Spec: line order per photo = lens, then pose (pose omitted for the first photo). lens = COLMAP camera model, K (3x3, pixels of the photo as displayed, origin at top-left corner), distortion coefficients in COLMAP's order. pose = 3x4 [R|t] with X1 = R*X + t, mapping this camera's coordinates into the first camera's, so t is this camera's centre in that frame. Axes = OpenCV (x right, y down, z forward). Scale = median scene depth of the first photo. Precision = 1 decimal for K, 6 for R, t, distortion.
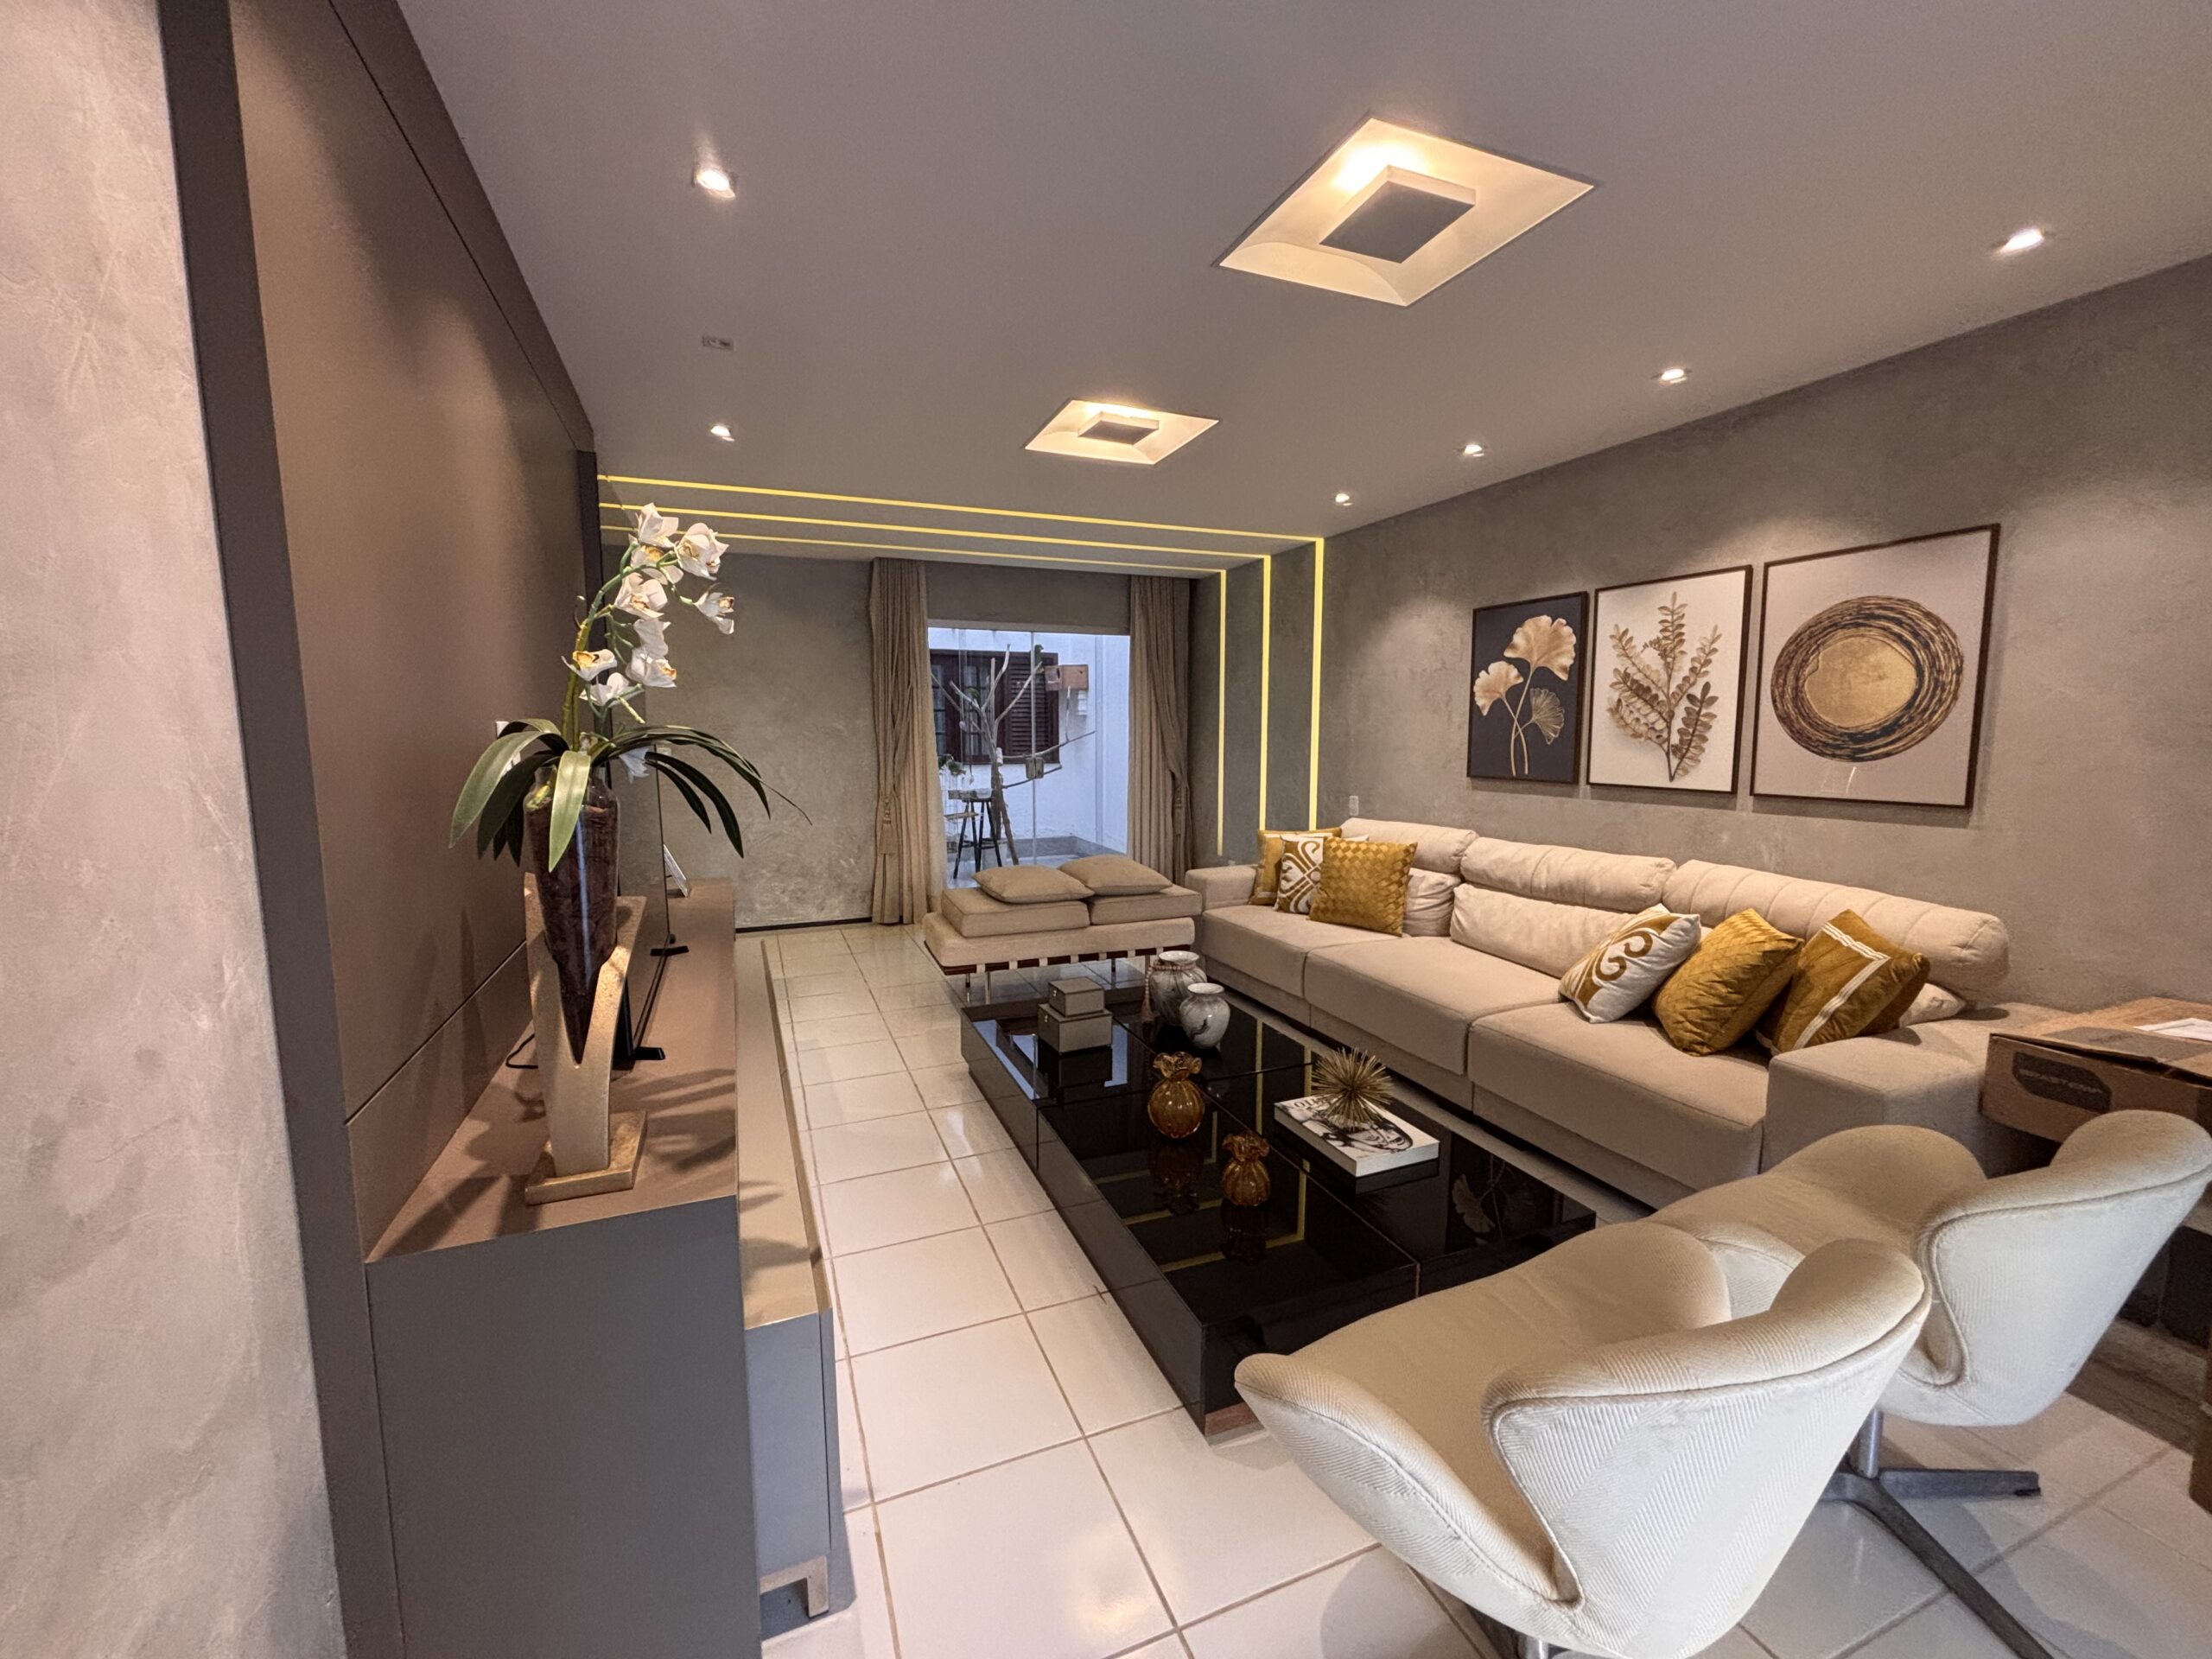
lens RADIAL K [[888.5, 0, 1094.6], [0, 888.5, 830.8], [0, 0, 1]] dist [-0.006639, 0.000024]
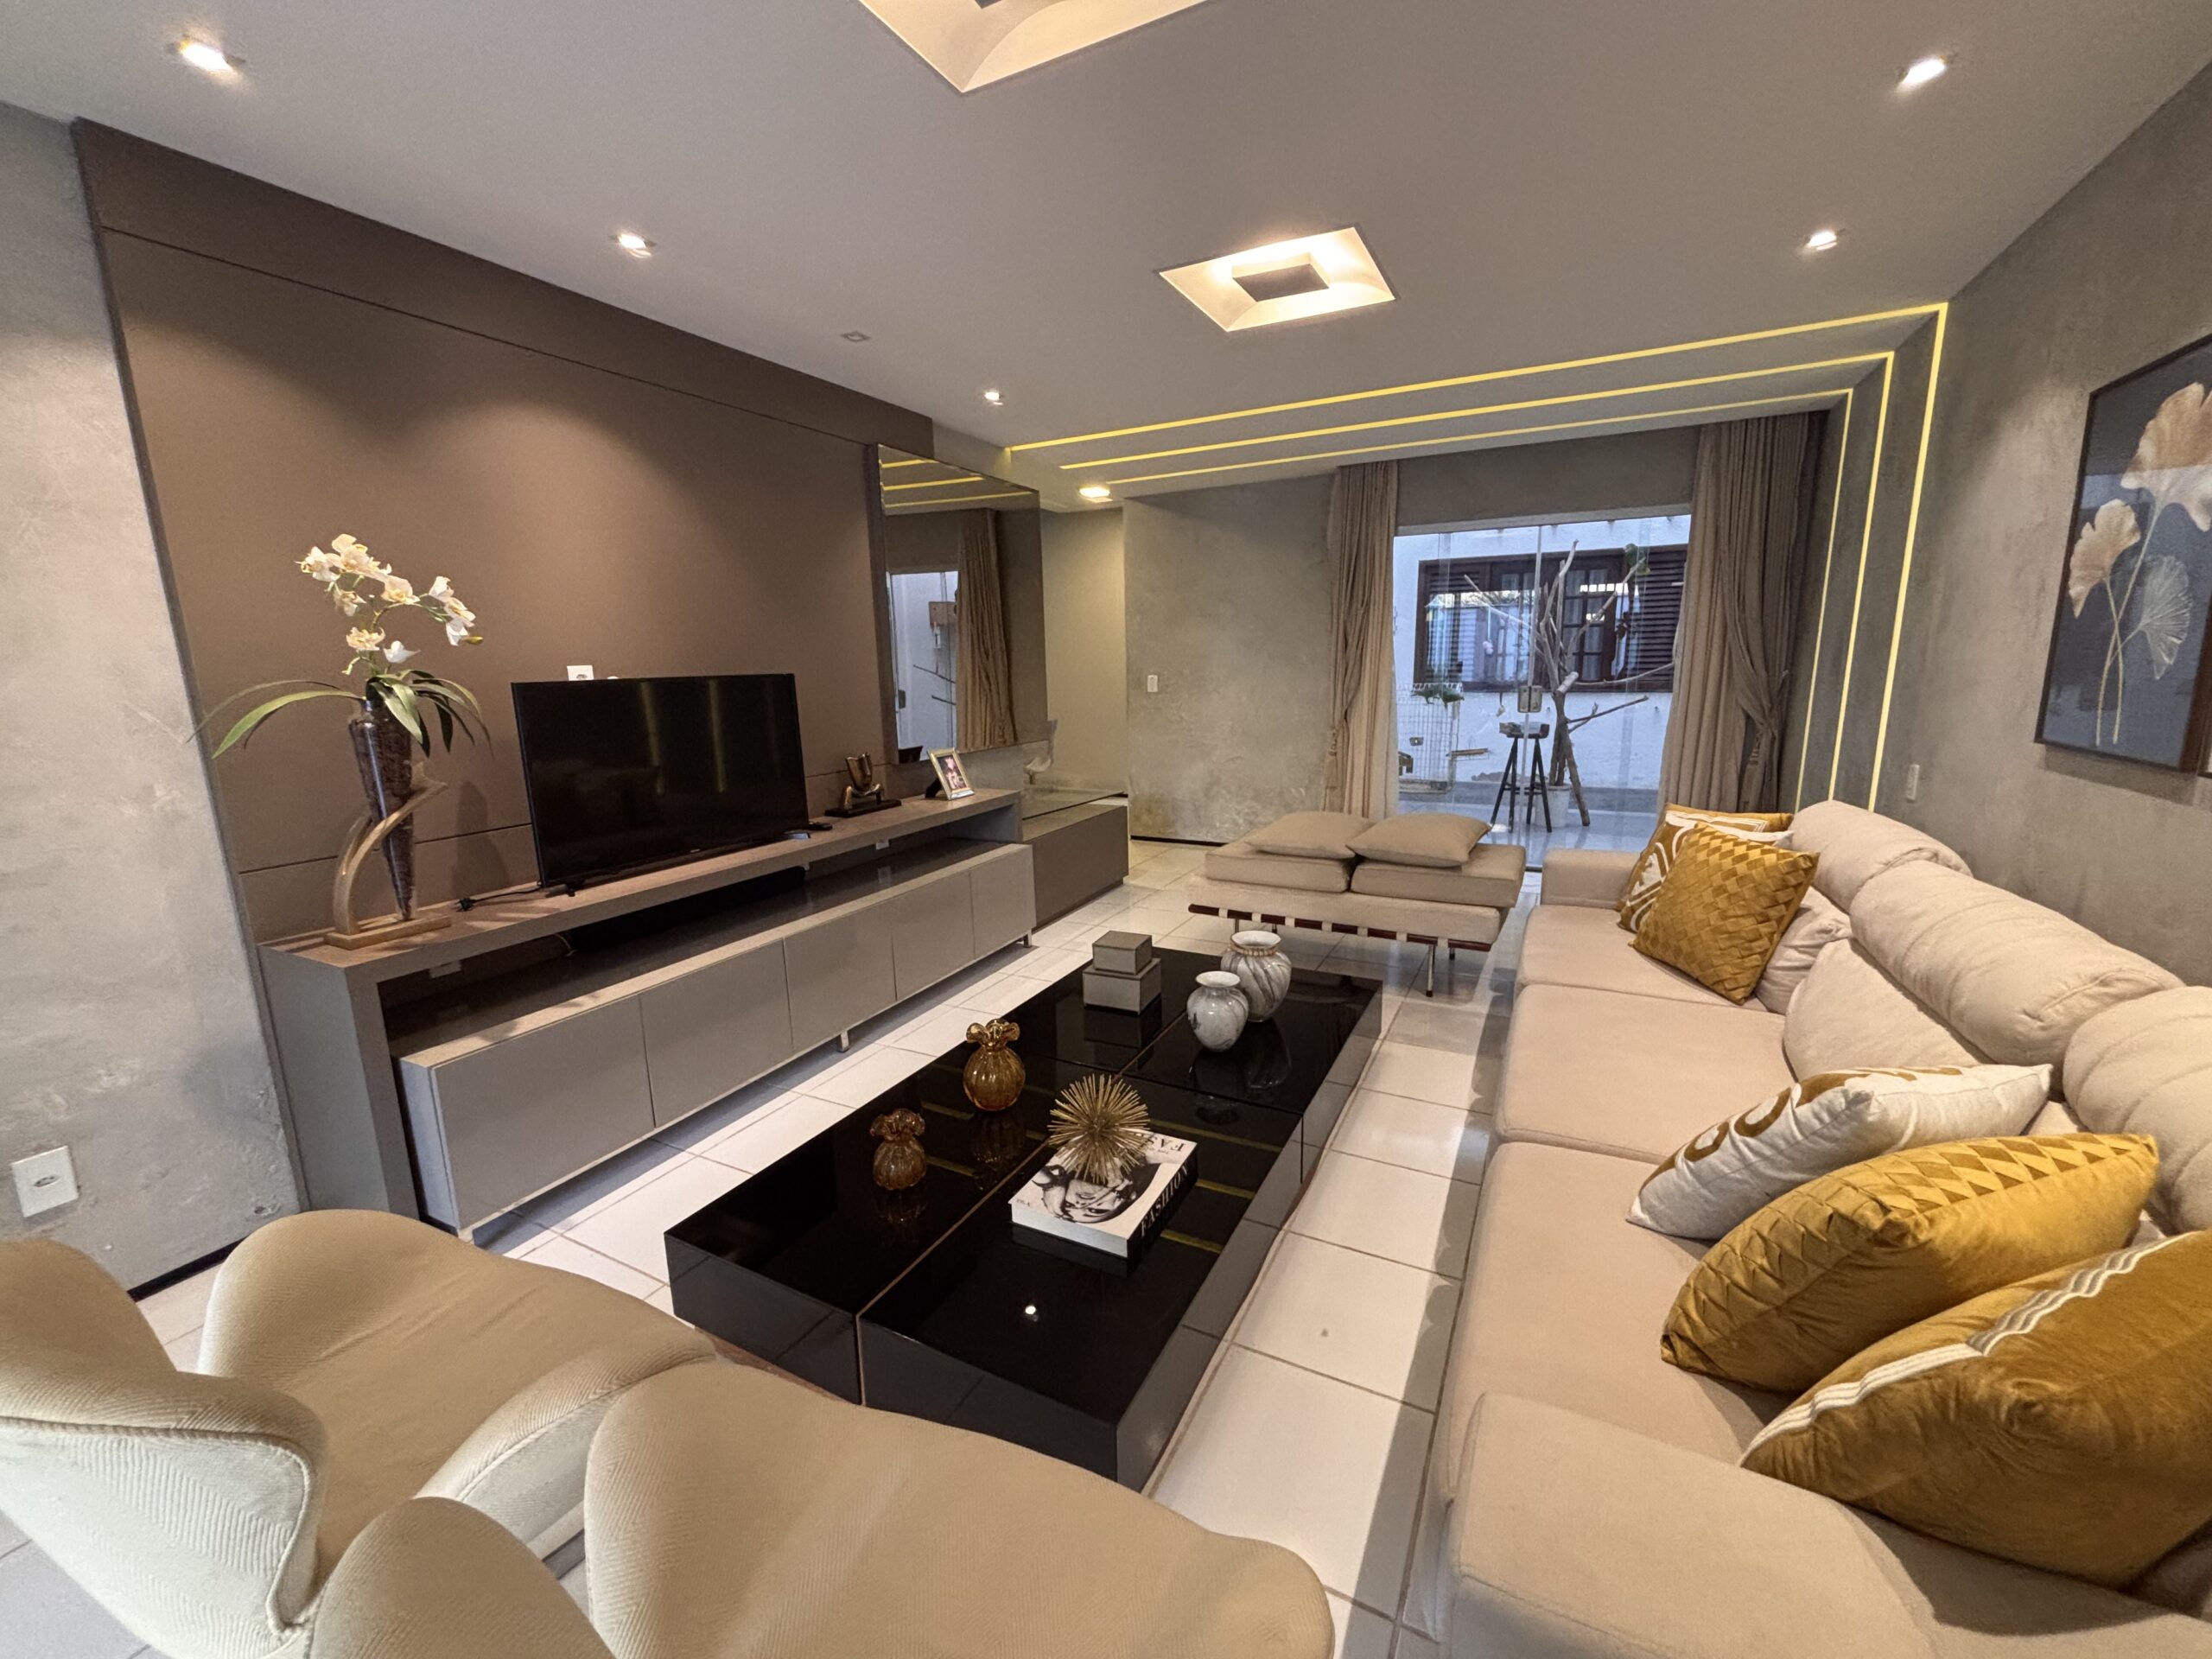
lens RADIAL K [[888.5, 0, 1094.6], [0, 888.5, 830.8], [0, 0, 1]] dist [-0.006639, 0.000024]
pose [[0.647818, 0.133752, -0.749962, 0.467584], [-0.066153, 0.990624, 0.119530, -0.036209], [0.758918, -0.027821, 0.650592, 0.273855]]
